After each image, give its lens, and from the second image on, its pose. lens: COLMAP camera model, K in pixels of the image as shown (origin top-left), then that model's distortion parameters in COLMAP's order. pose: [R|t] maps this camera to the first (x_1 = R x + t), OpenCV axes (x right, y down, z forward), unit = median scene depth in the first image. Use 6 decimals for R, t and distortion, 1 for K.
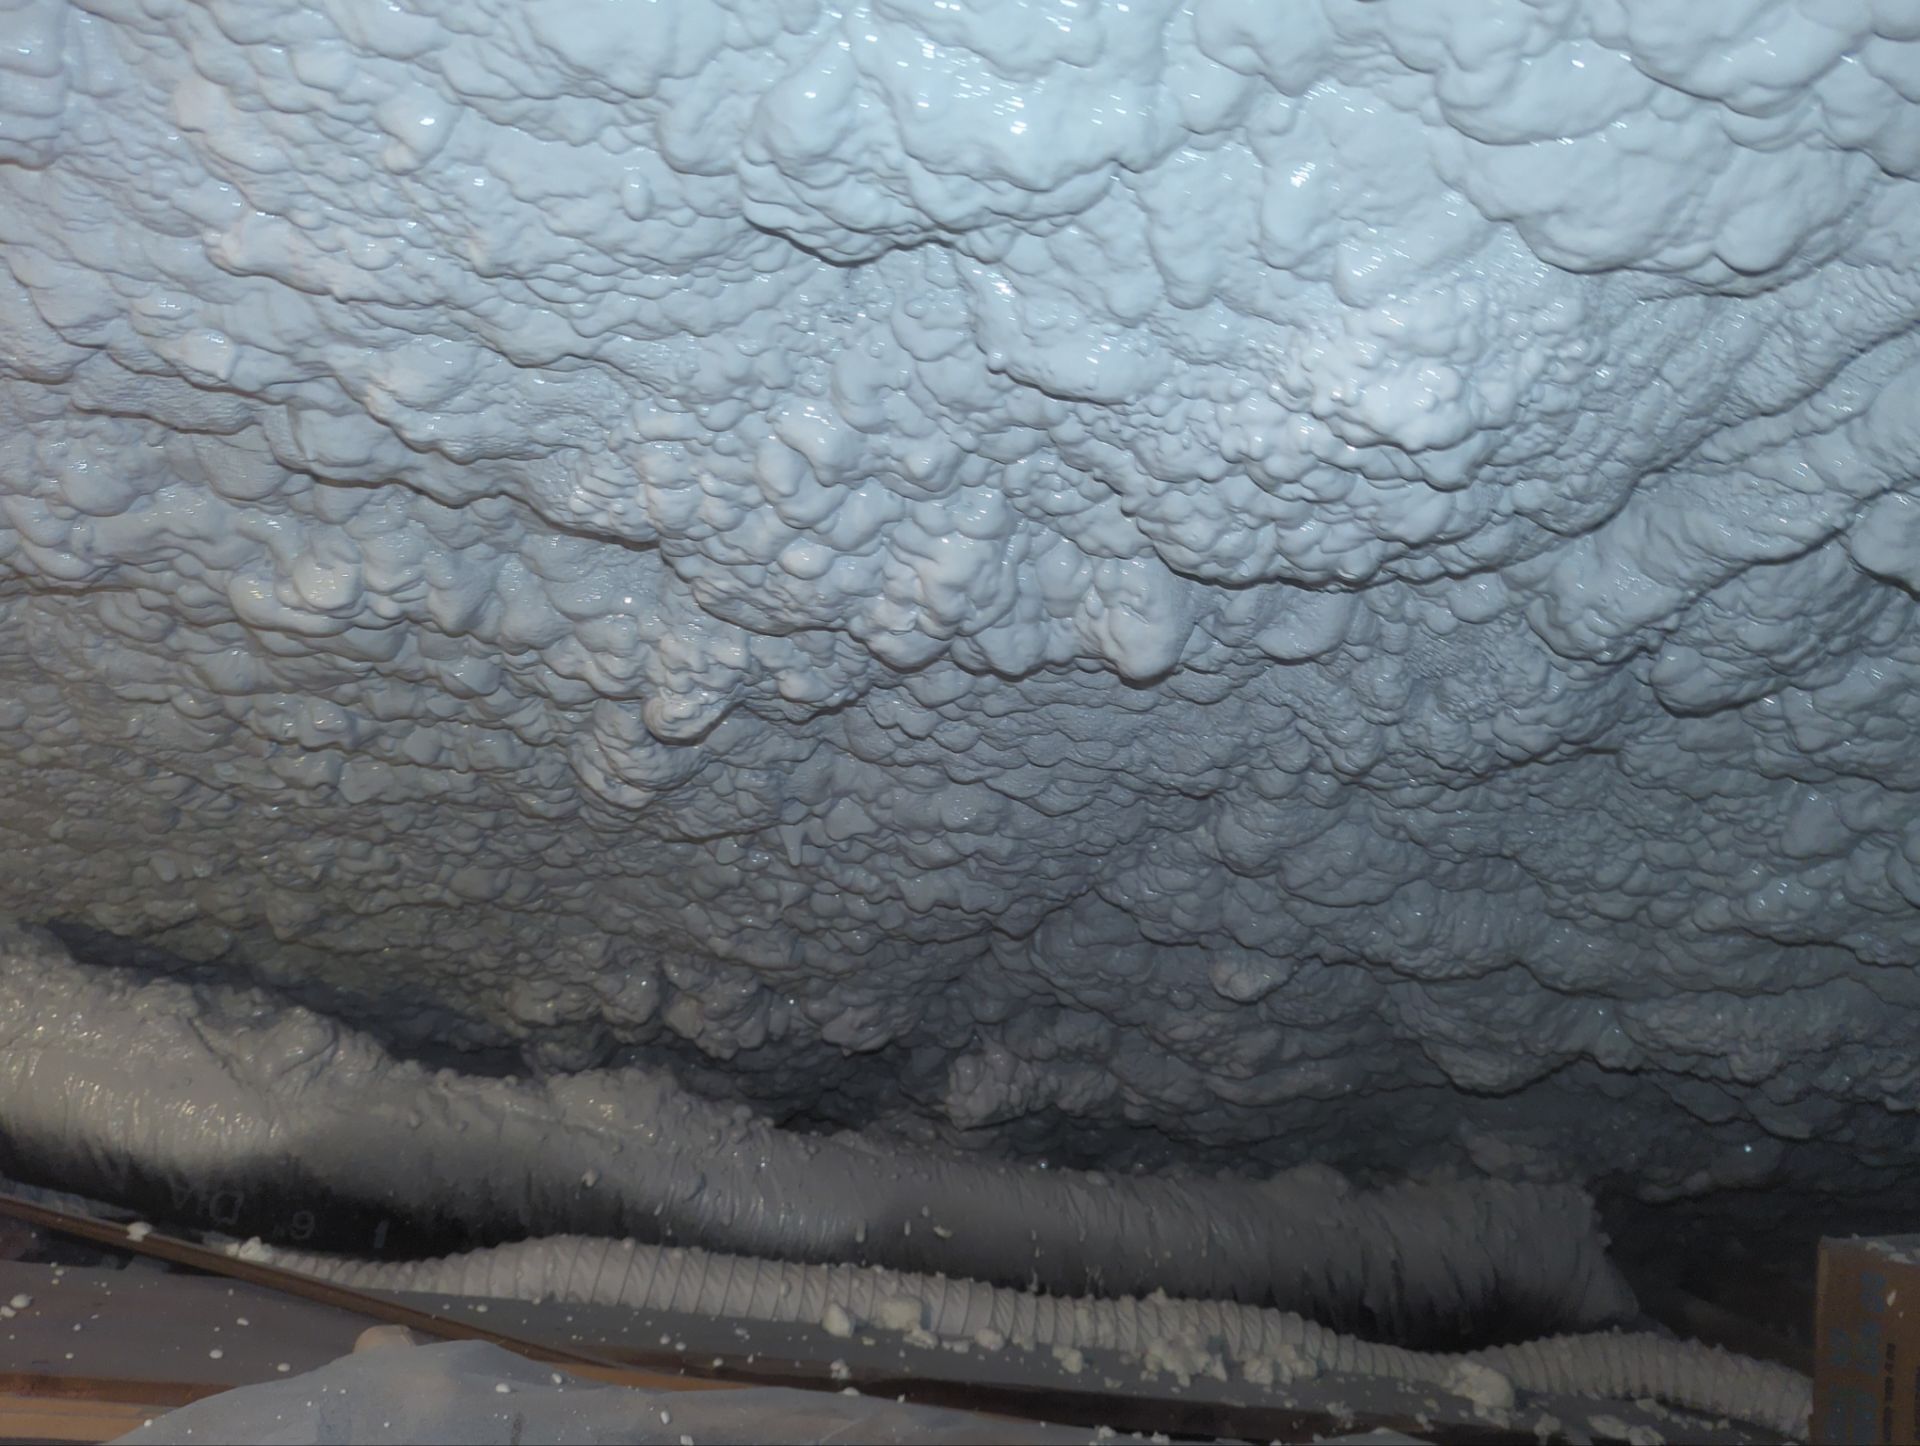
lens RADIAL K [[1562.0, 0, 962.1], [0, 1562.0, 724.4], [0, 0, 1]] dist [0.061696, -0.059465]
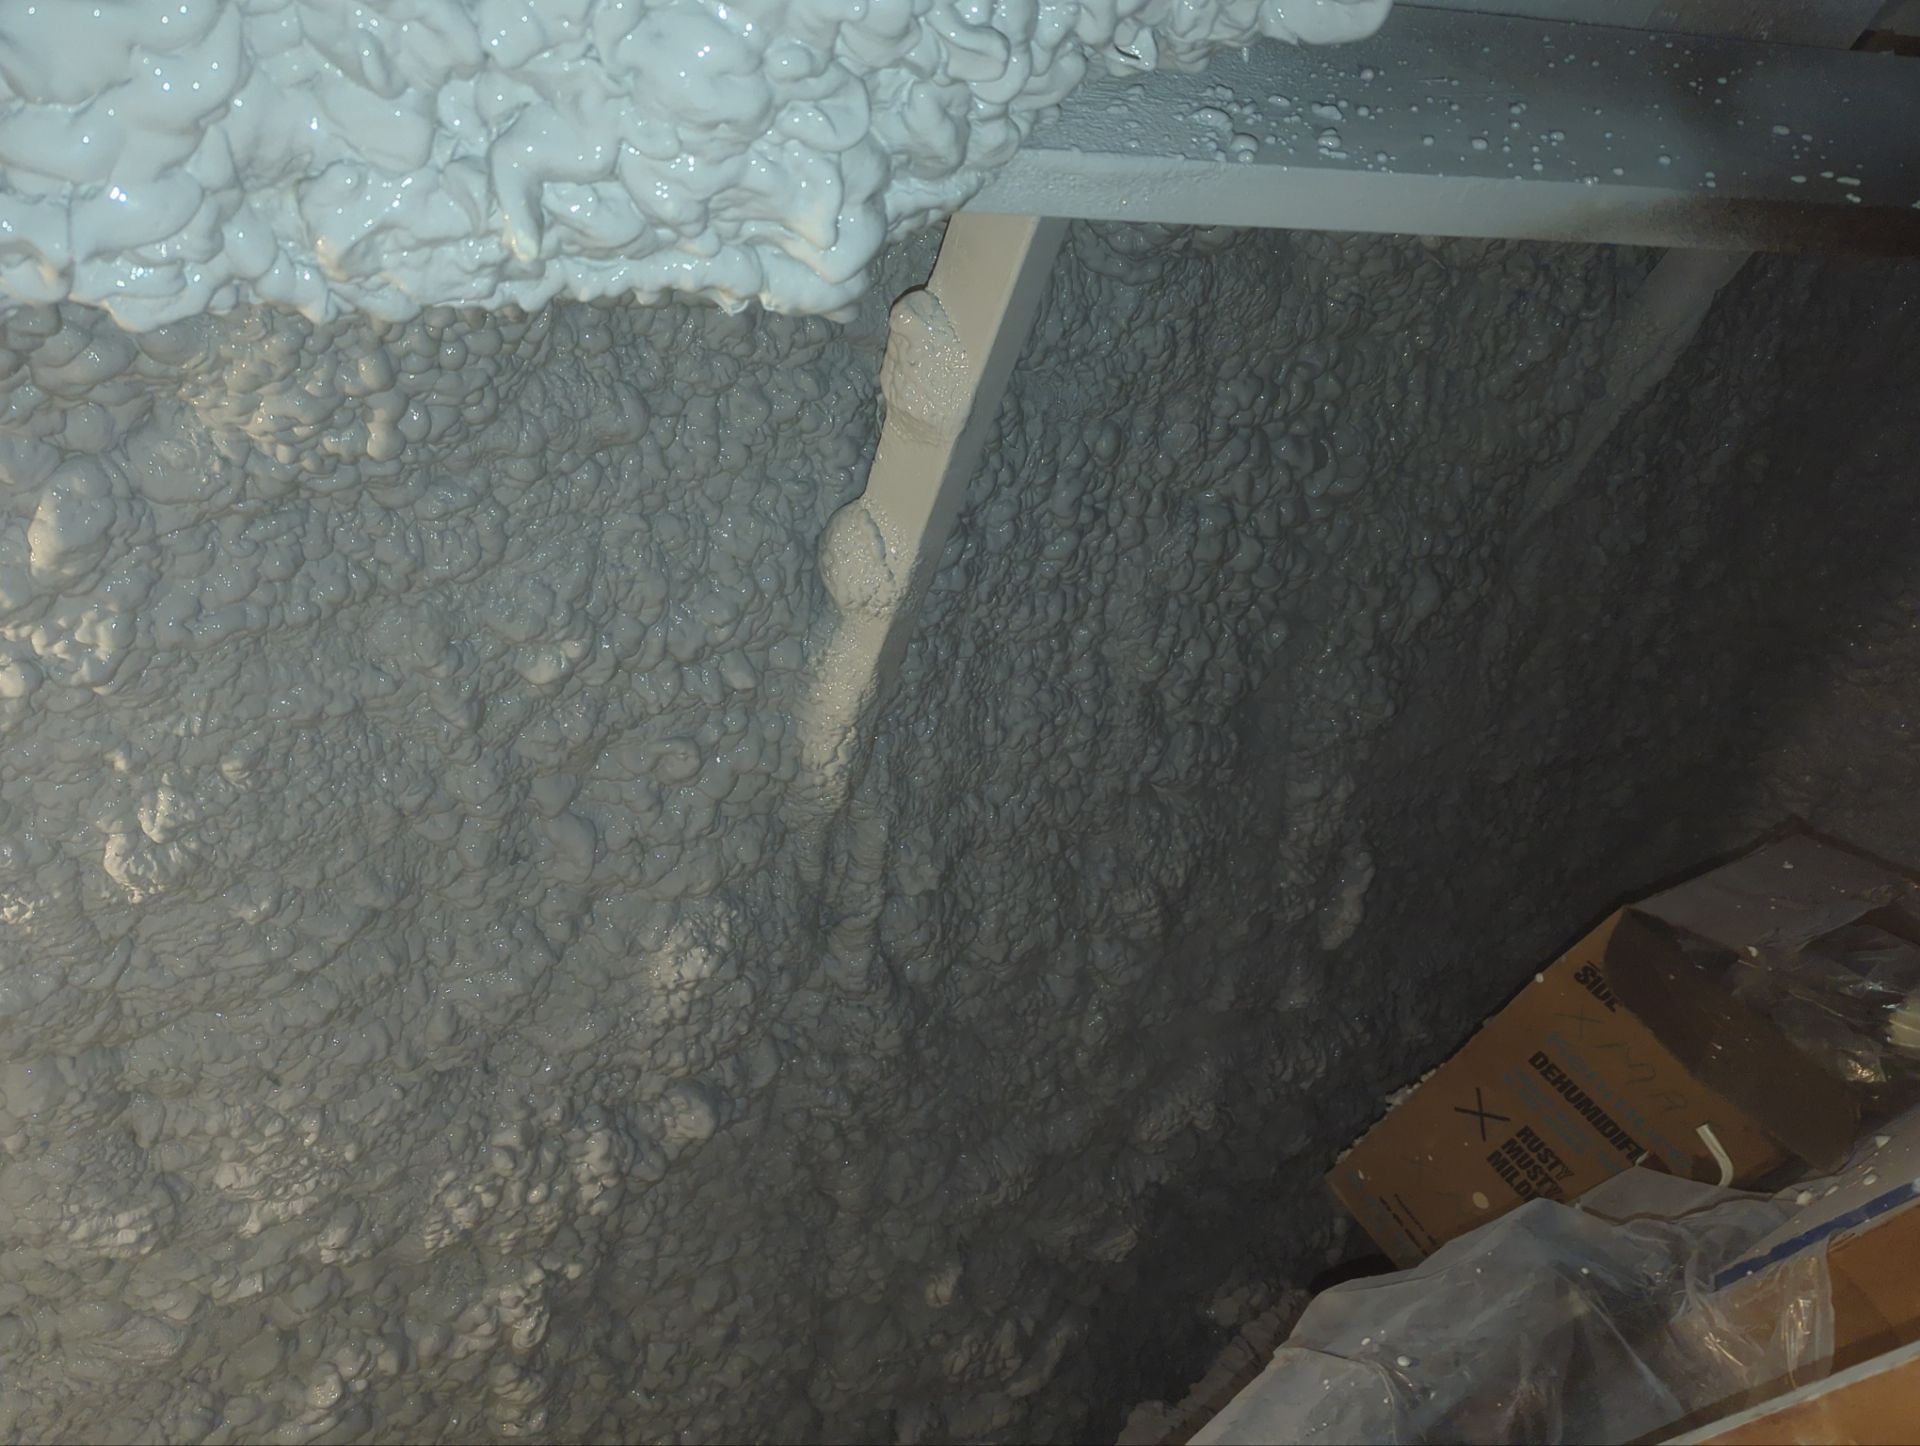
lens RADIAL K [[1562.0, 0, 964.4], [0, 1562.0, 725.5], [0, 0, 1]] dist [0.061696, -0.059465]
pose [[0.753967, -0.563238, 0.338079, -0.027114], [0.651817, 0.705415, -0.278431, 0.360445], [-0.081663, 0.430293, 0.898988, -1.059222]]
